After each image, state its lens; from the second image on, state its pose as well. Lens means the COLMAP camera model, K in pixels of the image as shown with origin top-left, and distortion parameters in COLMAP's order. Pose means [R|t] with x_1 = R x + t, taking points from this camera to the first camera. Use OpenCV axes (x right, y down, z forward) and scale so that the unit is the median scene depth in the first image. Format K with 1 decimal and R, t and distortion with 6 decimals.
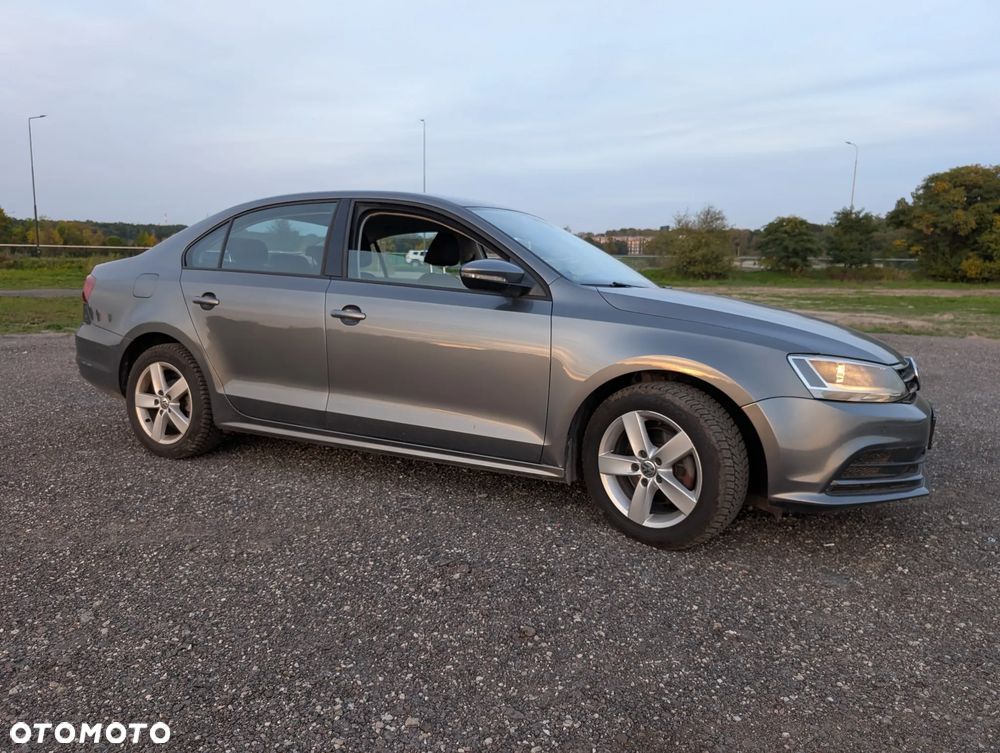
lens RADIAL K [[866.2, 0, 396.1], [0, 866.2, 374.4], [0, 0, 1]] dist [0.001536, -0.001765]
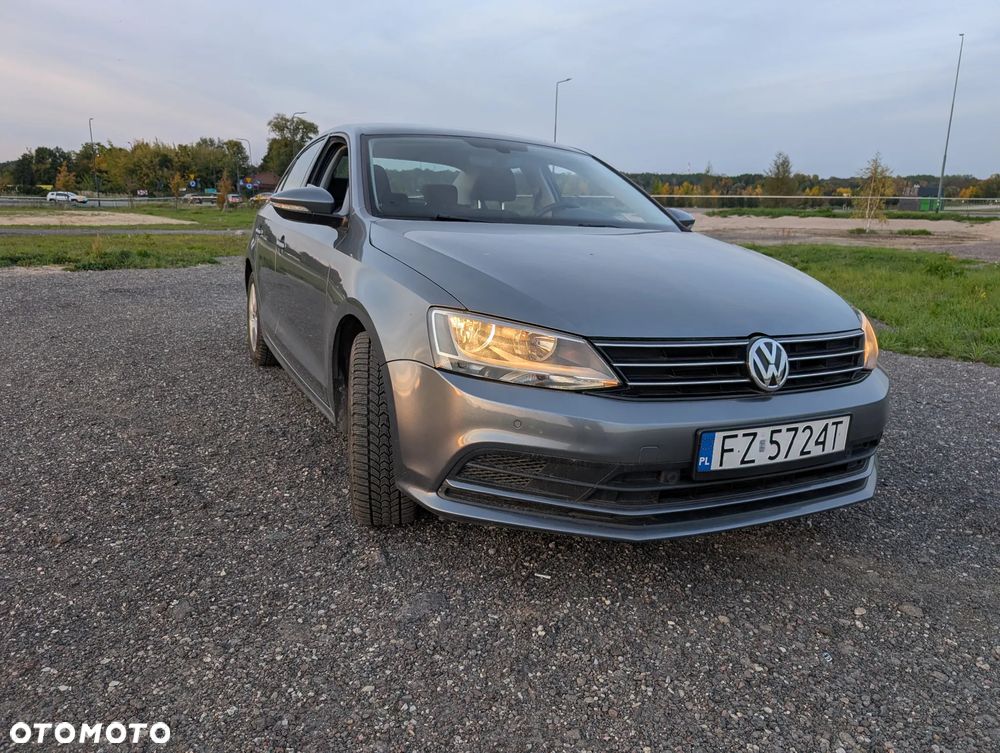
lens RADIAL K [[783.0, 0, 386.2], [0, 783.0, 351.7], [0, 0, 1]] dist [0.011022, -0.000966]
pose [[0.753171, 0.122436, -0.646330, 0.595497], [-0.091802, 0.992475, 0.081029, -0.024557], [0.651387, -0.001694, 0.758744, 0.304278]]
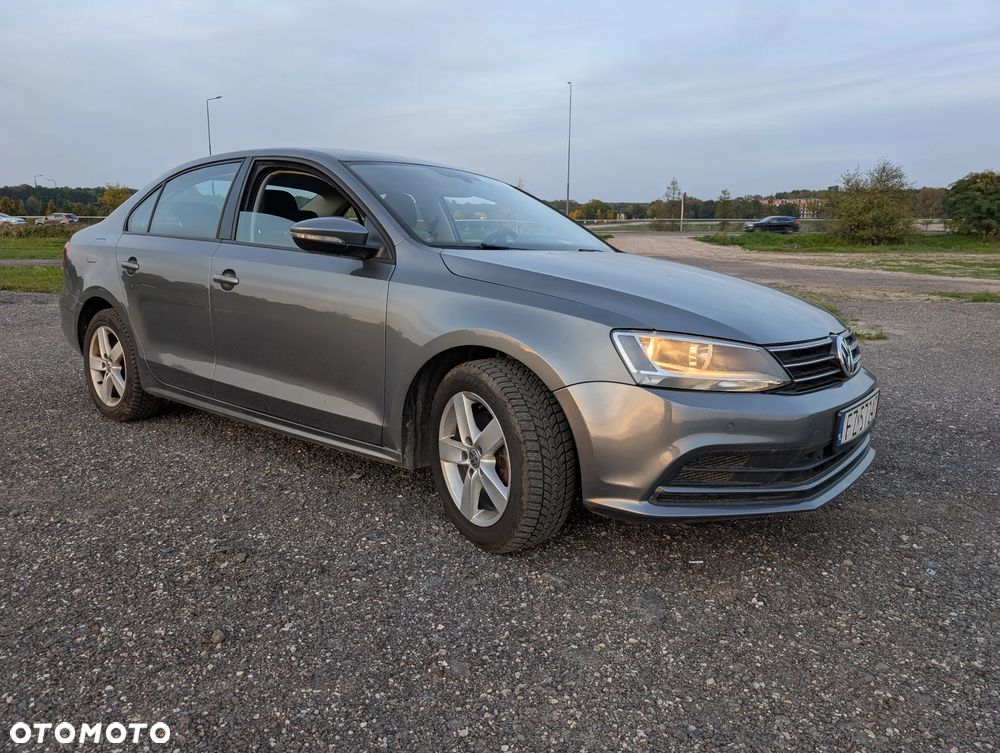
lens RADIAL K [[828.0, 0, 391.8], [0, 828.0, 379.4], [0, 0, 1]] dist [0.009734, -0.001662]
pose [[0.972488, 0.031746, -0.230779, 0.292723], [-0.020721, 0.998532, 0.050041, -0.007299], [0.232029, -0.043882, 0.971719, 0.129666]]
